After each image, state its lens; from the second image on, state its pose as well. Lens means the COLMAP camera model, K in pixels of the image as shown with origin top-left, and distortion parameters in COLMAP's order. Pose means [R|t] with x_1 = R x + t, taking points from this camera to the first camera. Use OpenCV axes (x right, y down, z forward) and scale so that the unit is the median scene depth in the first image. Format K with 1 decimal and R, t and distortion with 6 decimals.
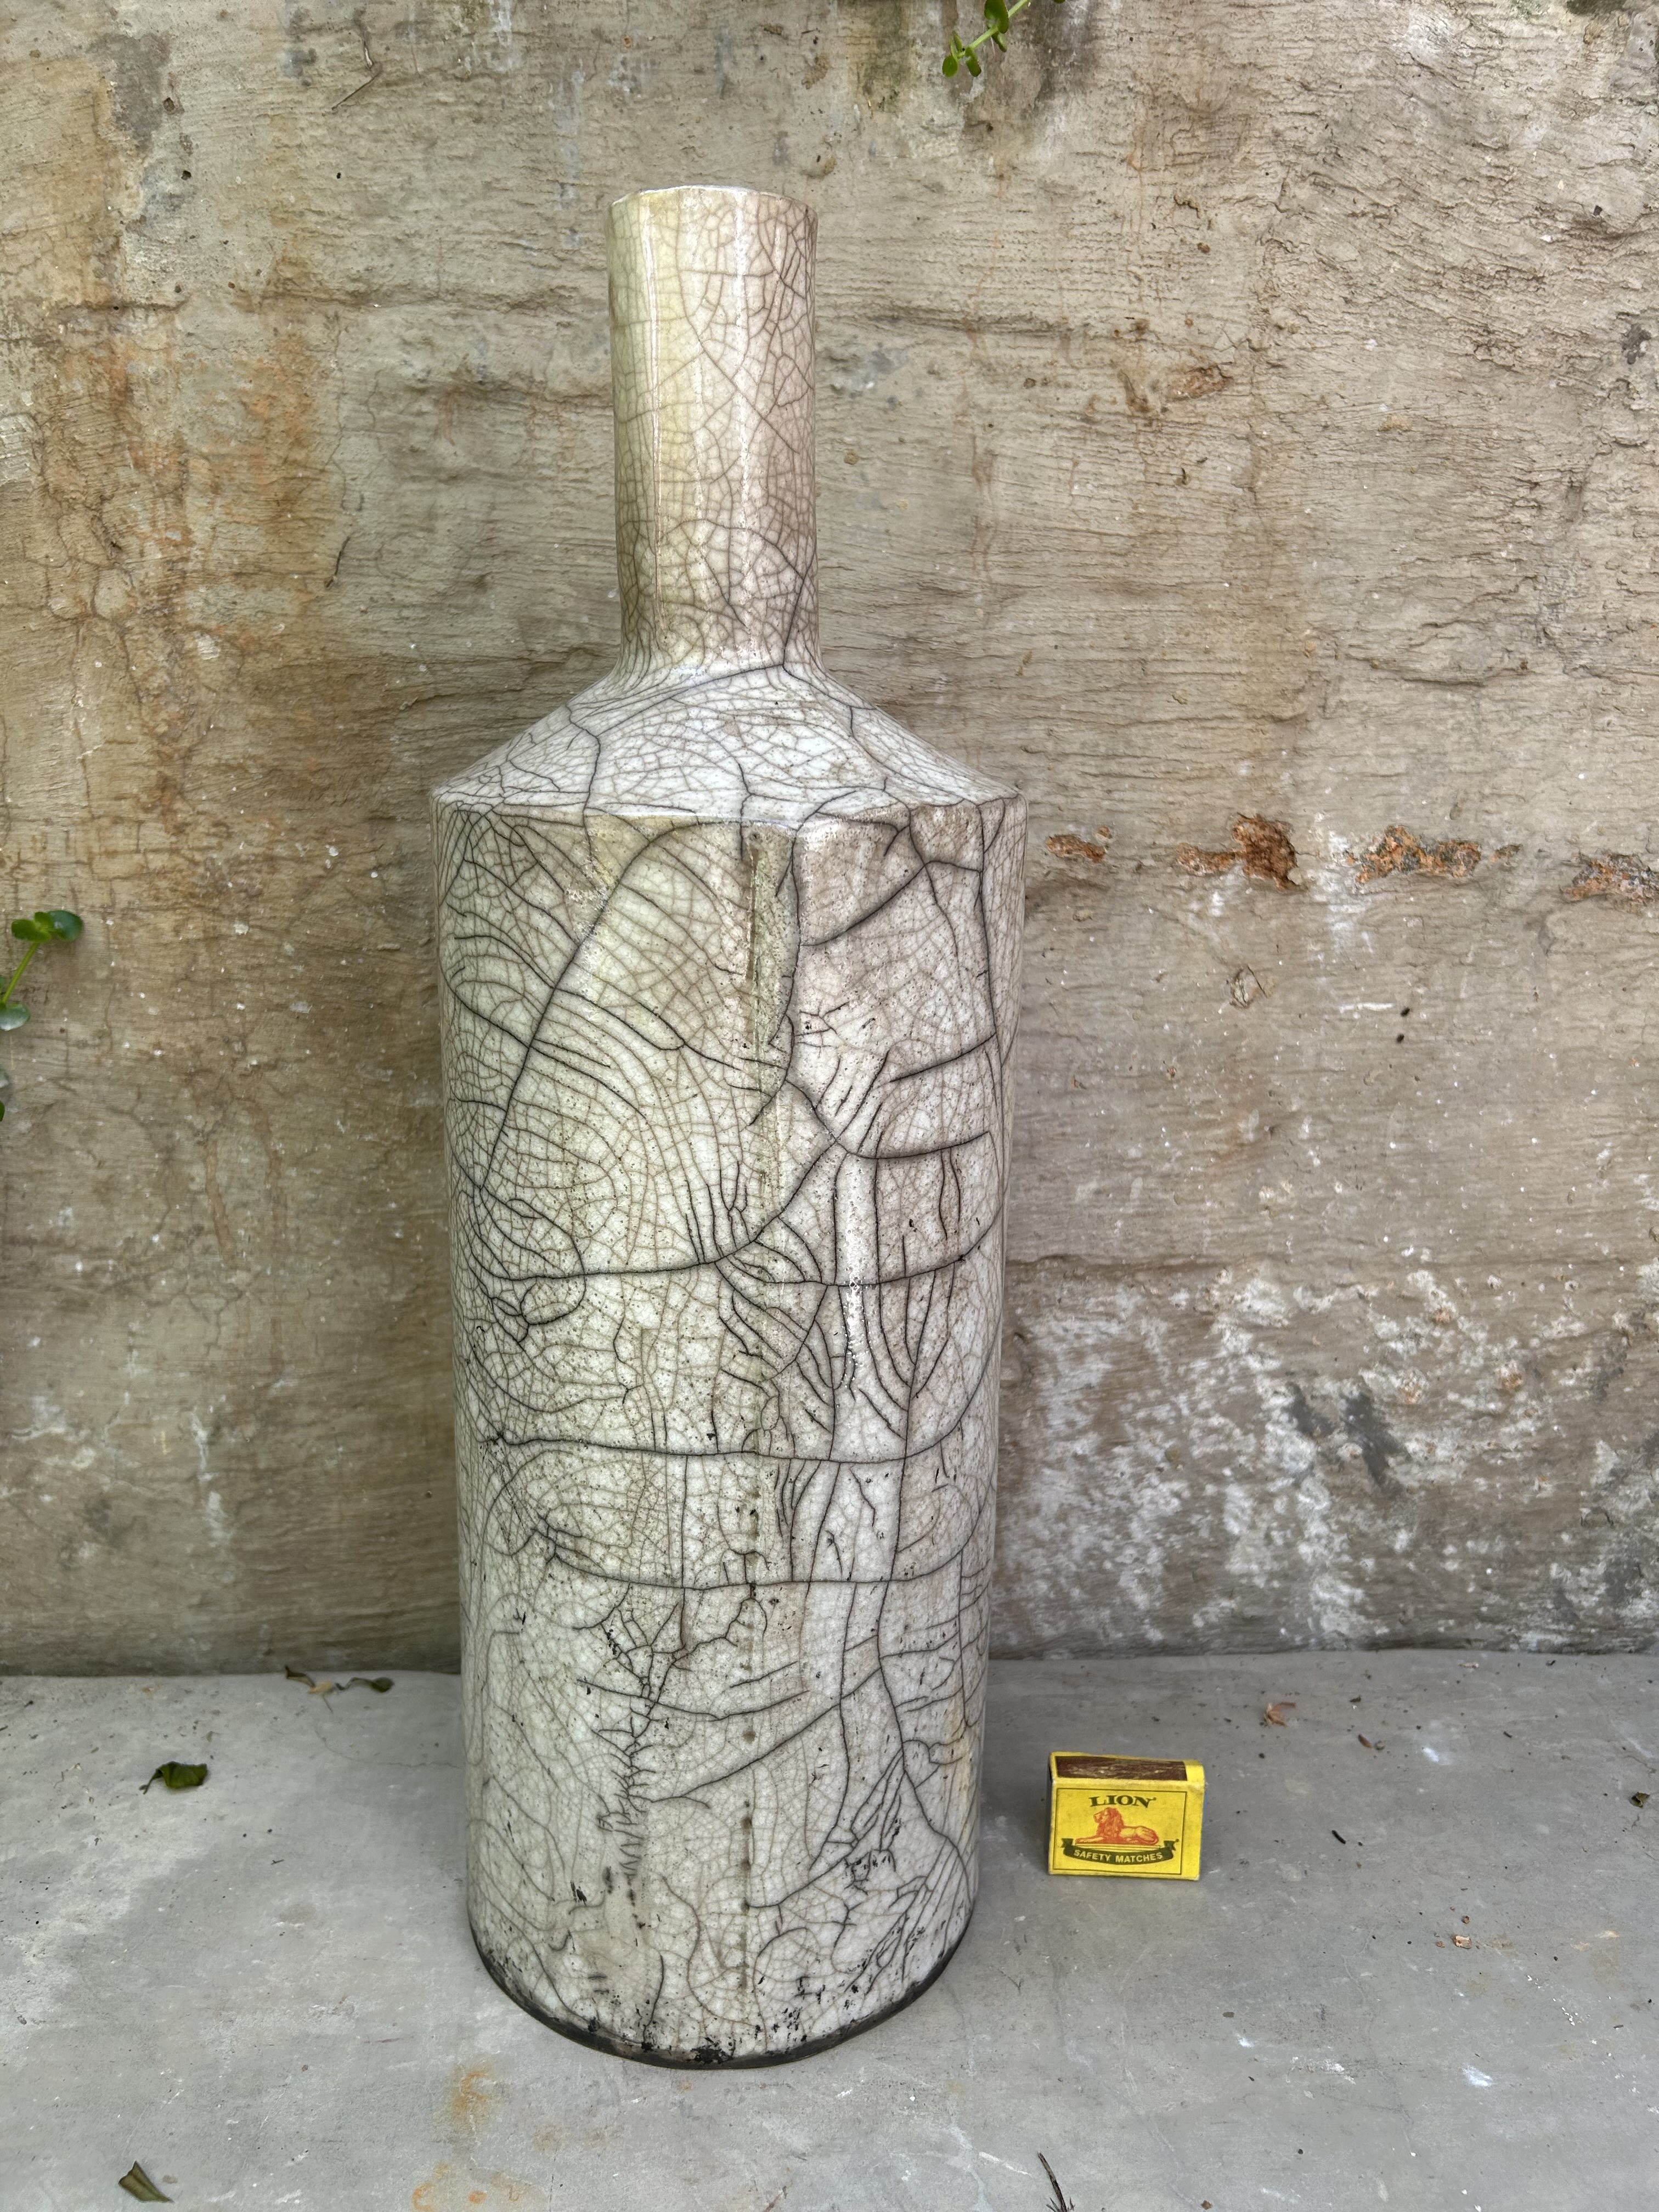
lens RADIAL K [[1716.5, 0, 827.6], [0, 1716.5, 1113.7], [0, 0, 1]] dist [0.011658, -0.030542]
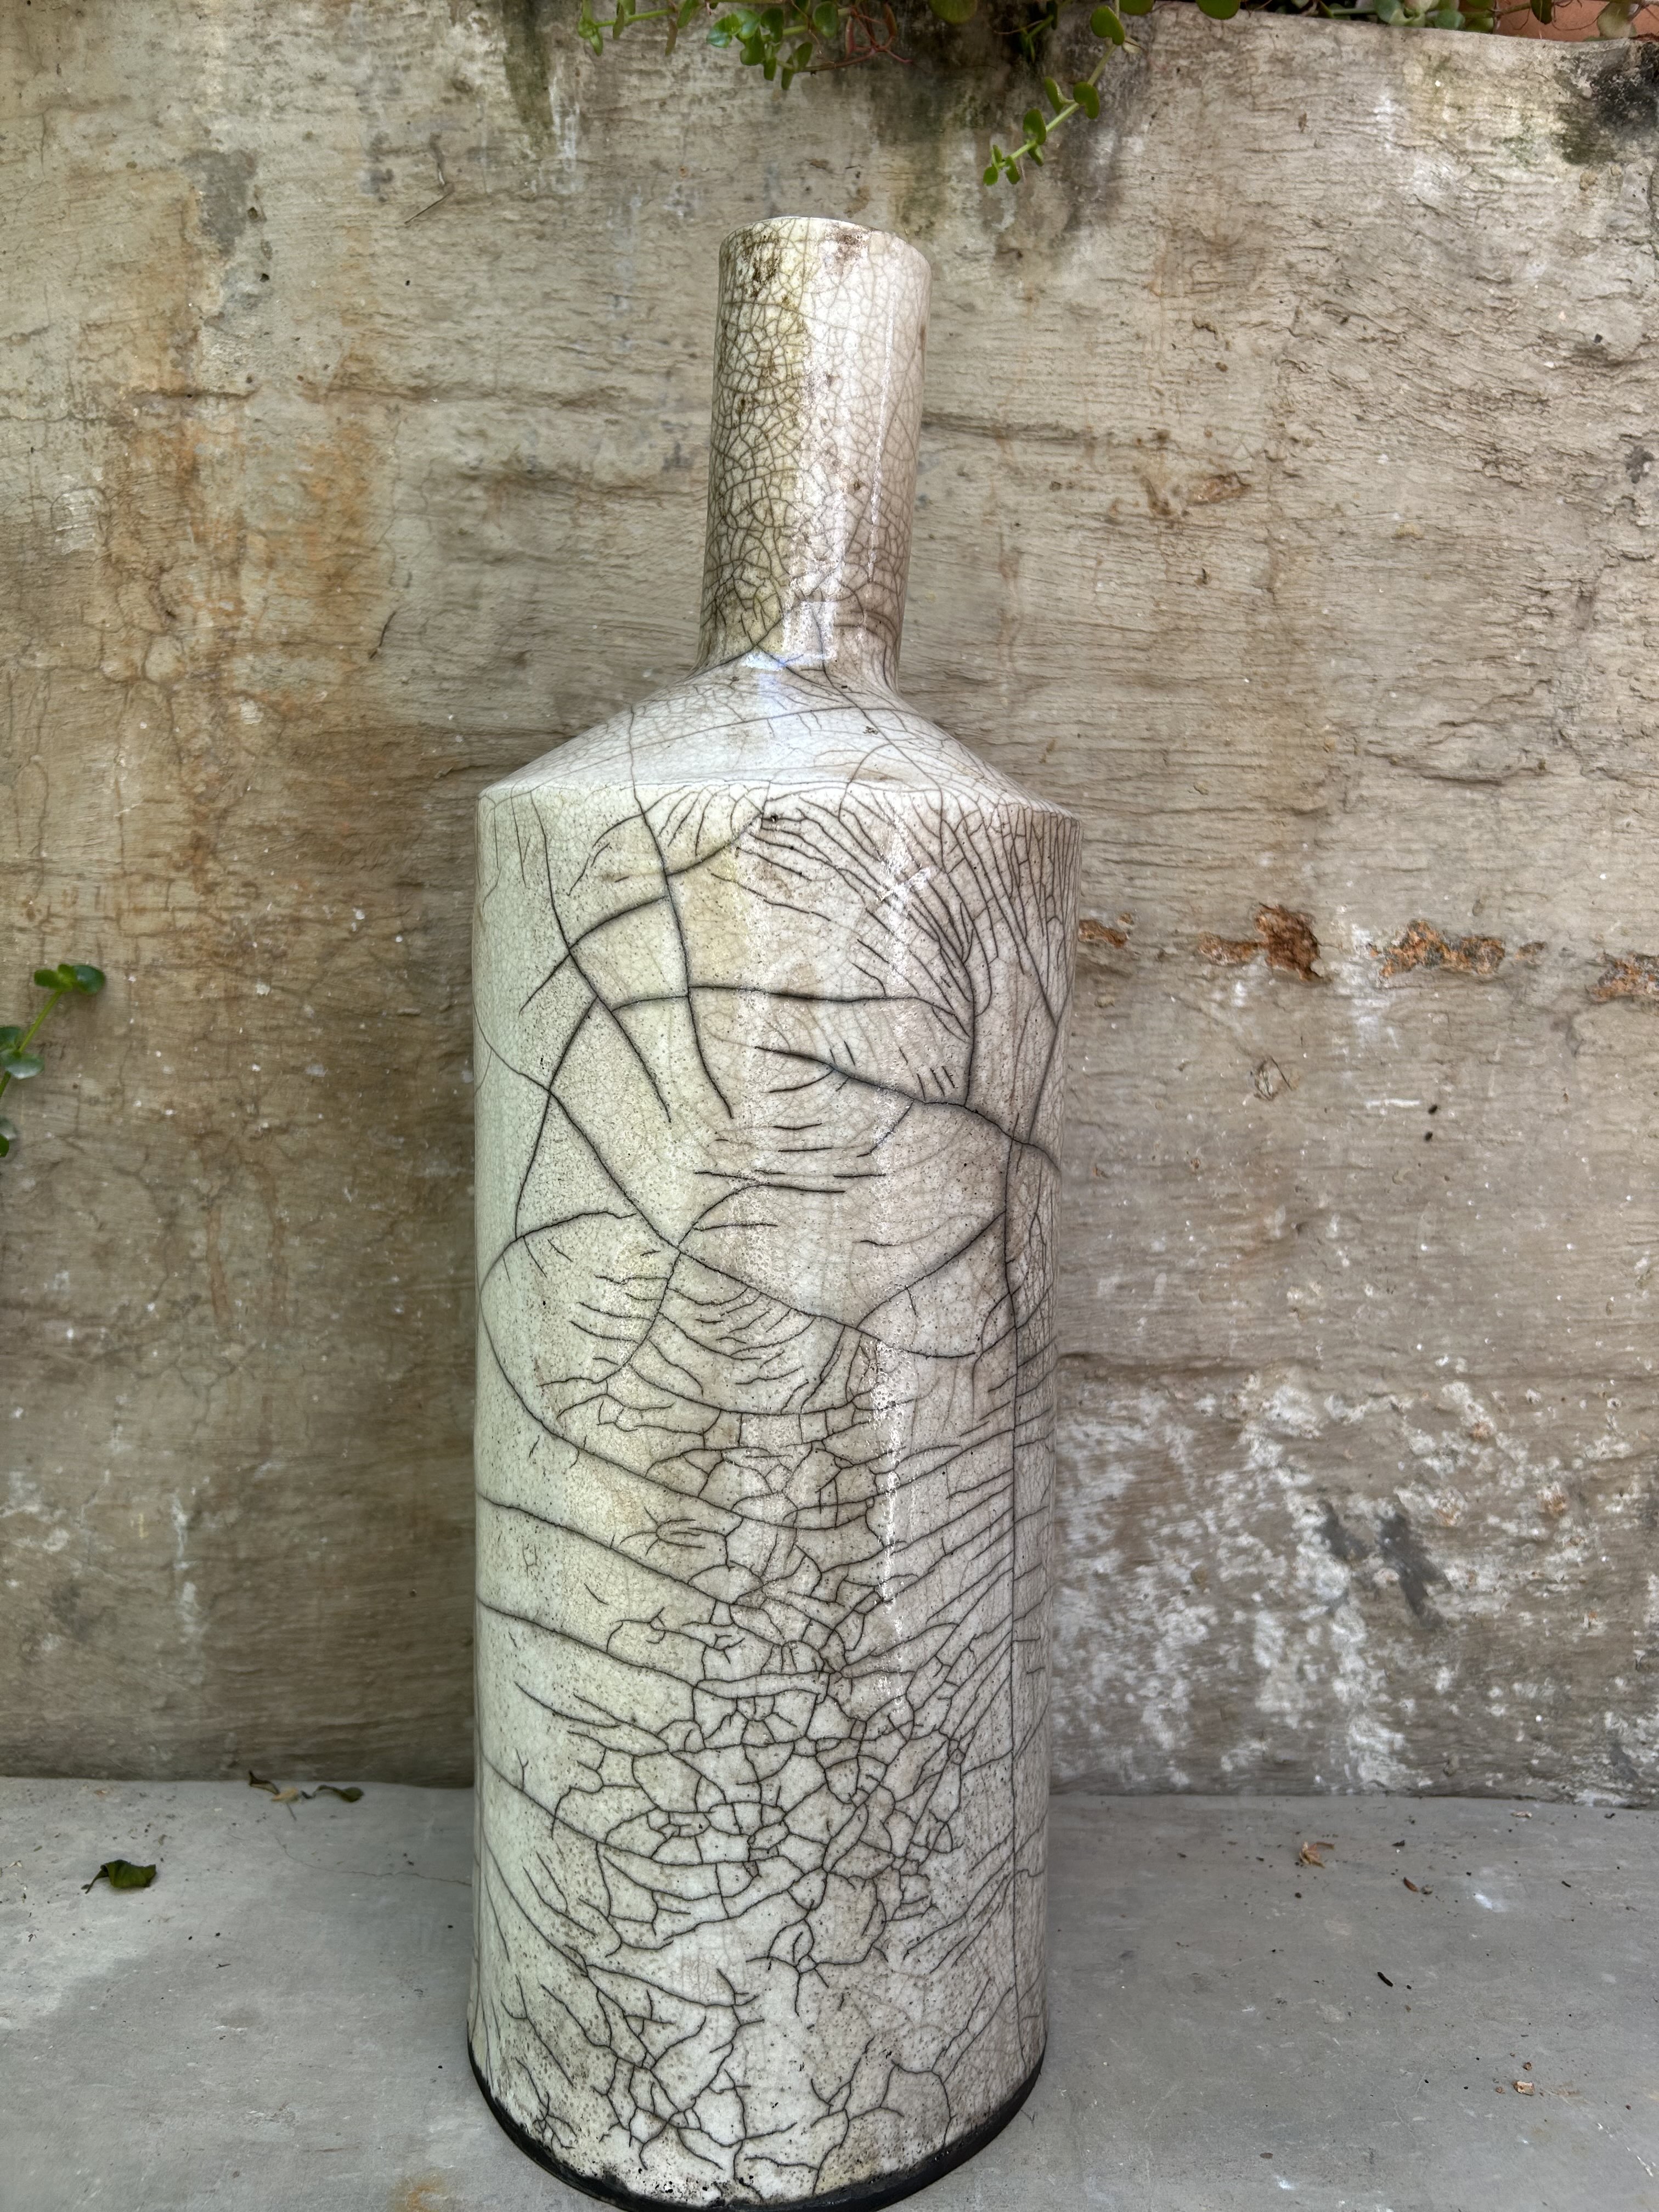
lens RADIAL K [[1716.5, 0, 827.7], [0, 1716.5, 1097.2], [0, 0, 1]] dist [0.011658, -0.030542]
pose [[0.999607, 0.024797, -0.013083, 0.002091], [-0.026503, 0.987957, -0.152443, 0.092653], [0.009145, 0.152730, 0.988226, 0.022104]]
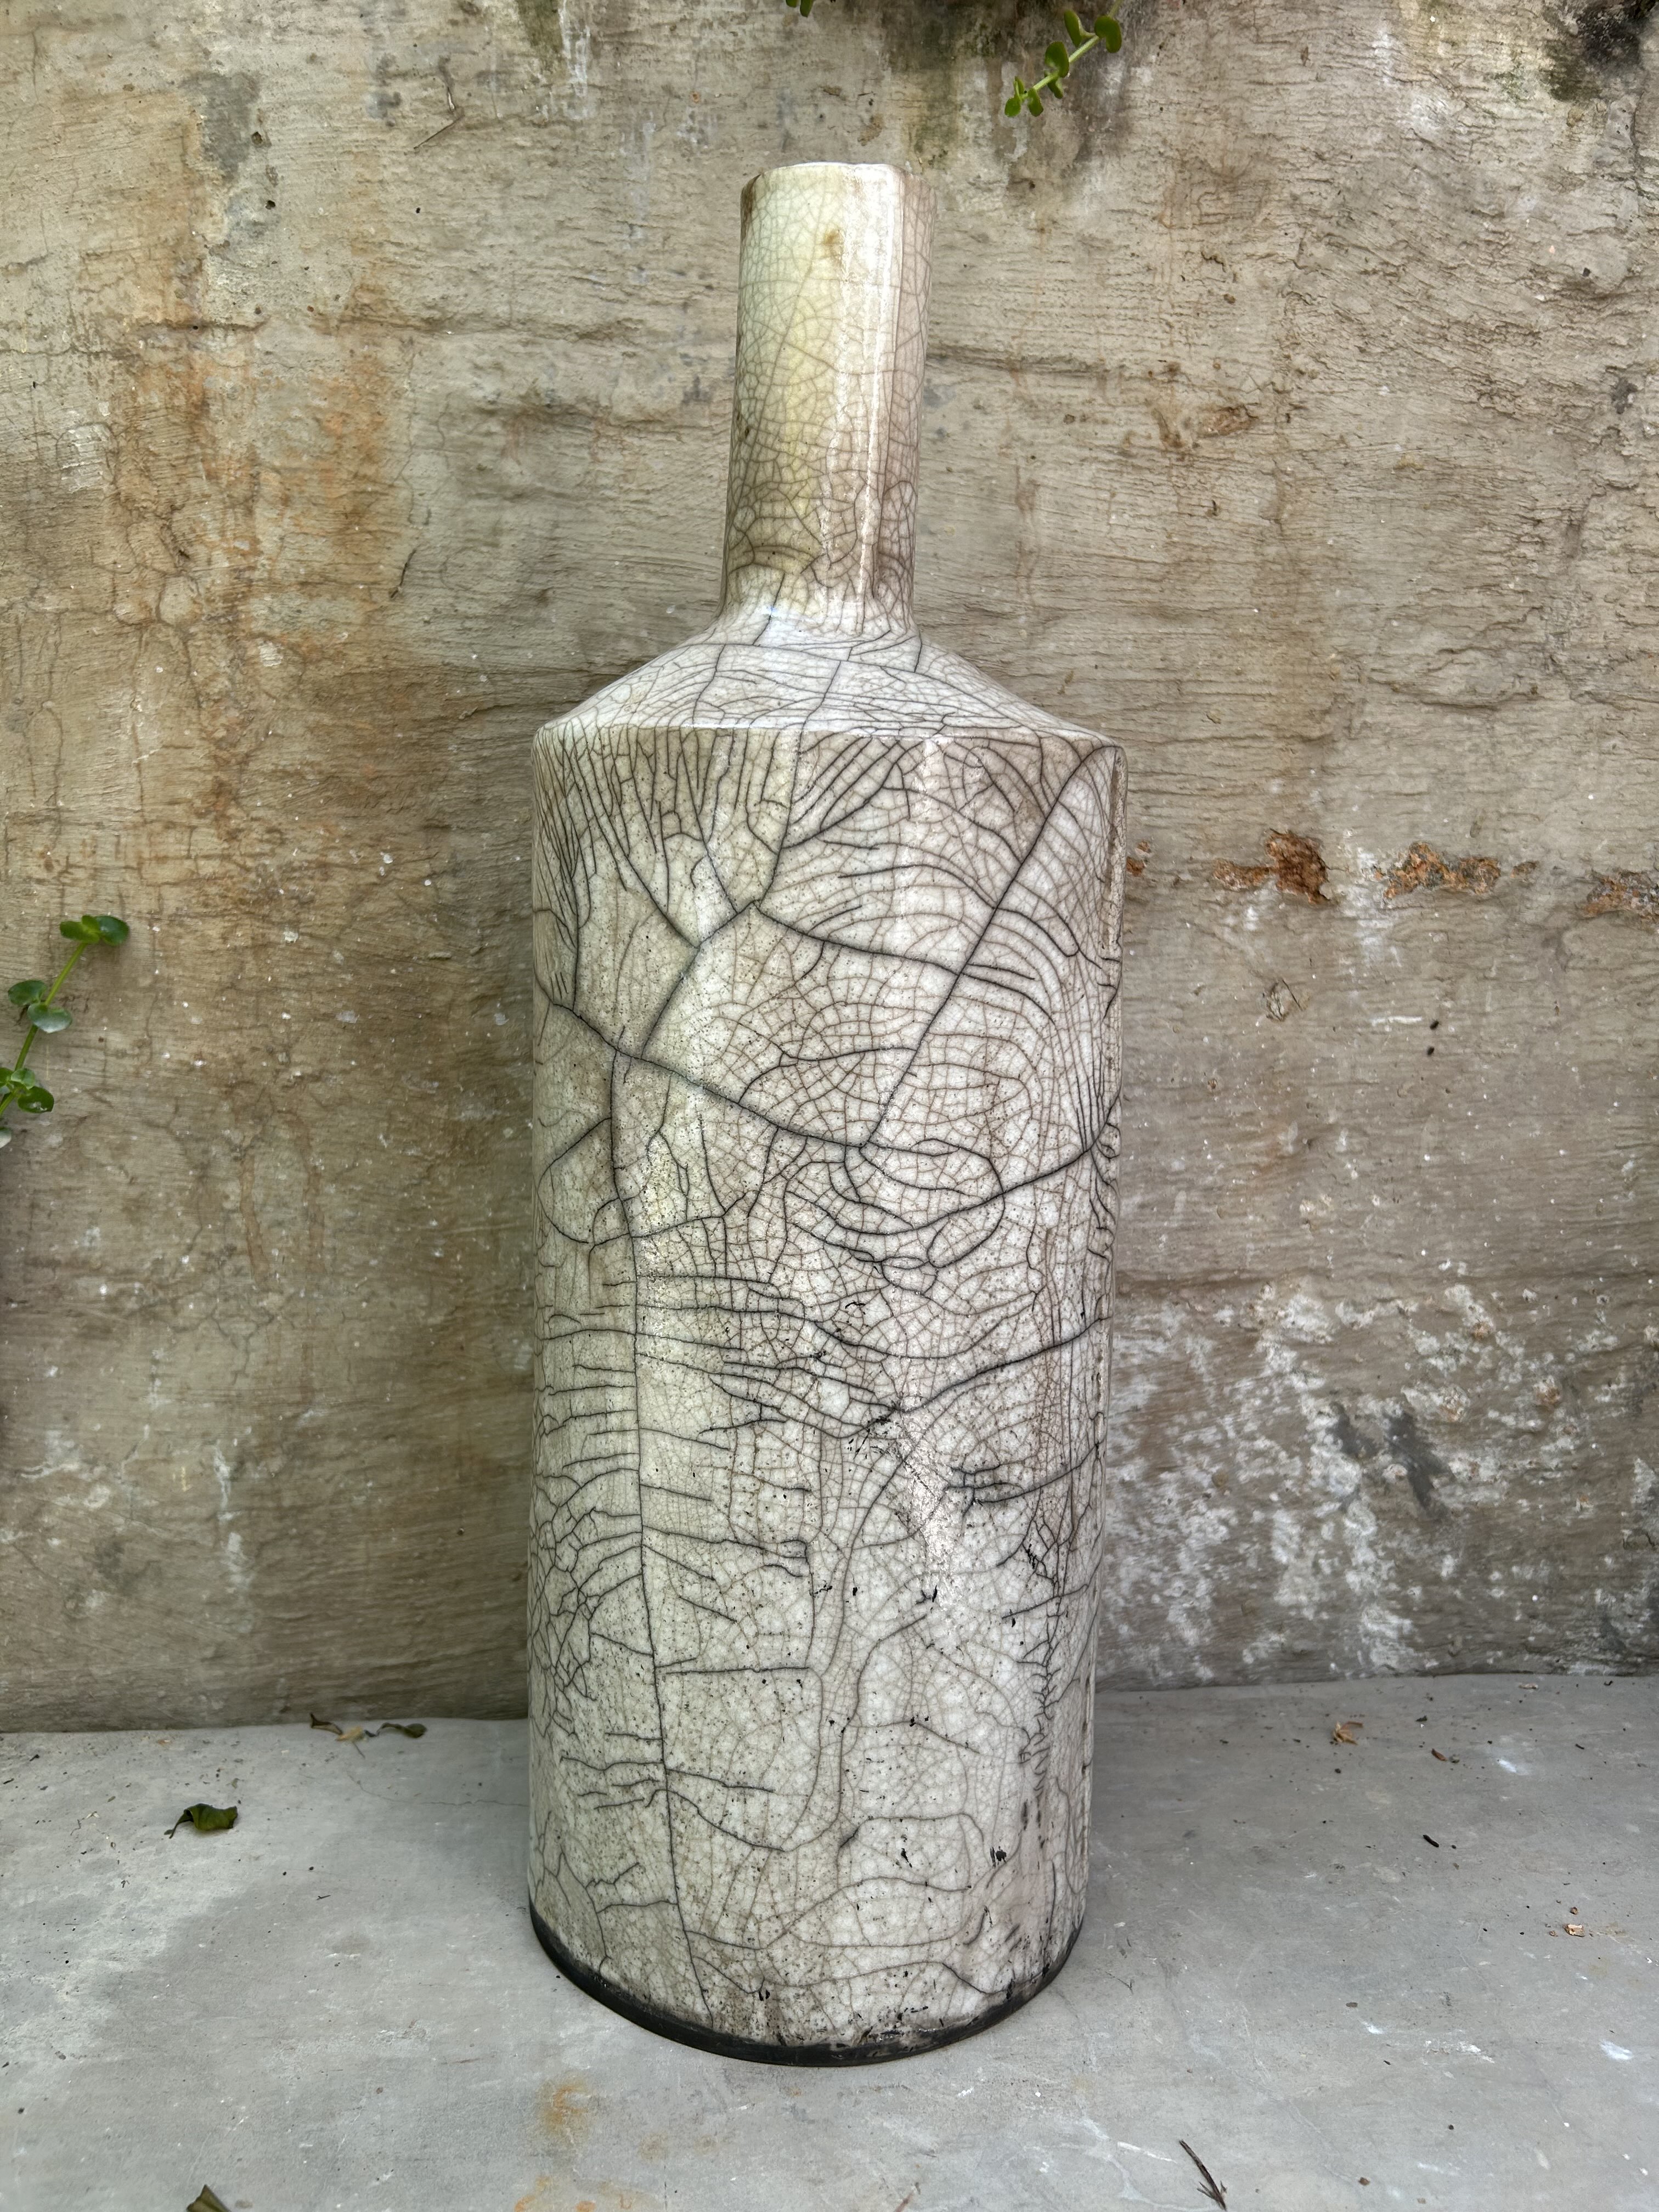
lens RADIAL K [[1716.5, 0, 833.0], [0, 1716.5, 1109.7], [0, 0, 1]] dist [0.011658, -0.030542]
pose [[0.998300, -0.006315, 0.057945, -0.081572], [0.012946, 0.993306, -0.114786, 0.103534], [-0.056832, 0.115341, 0.991699, 0.008581]]
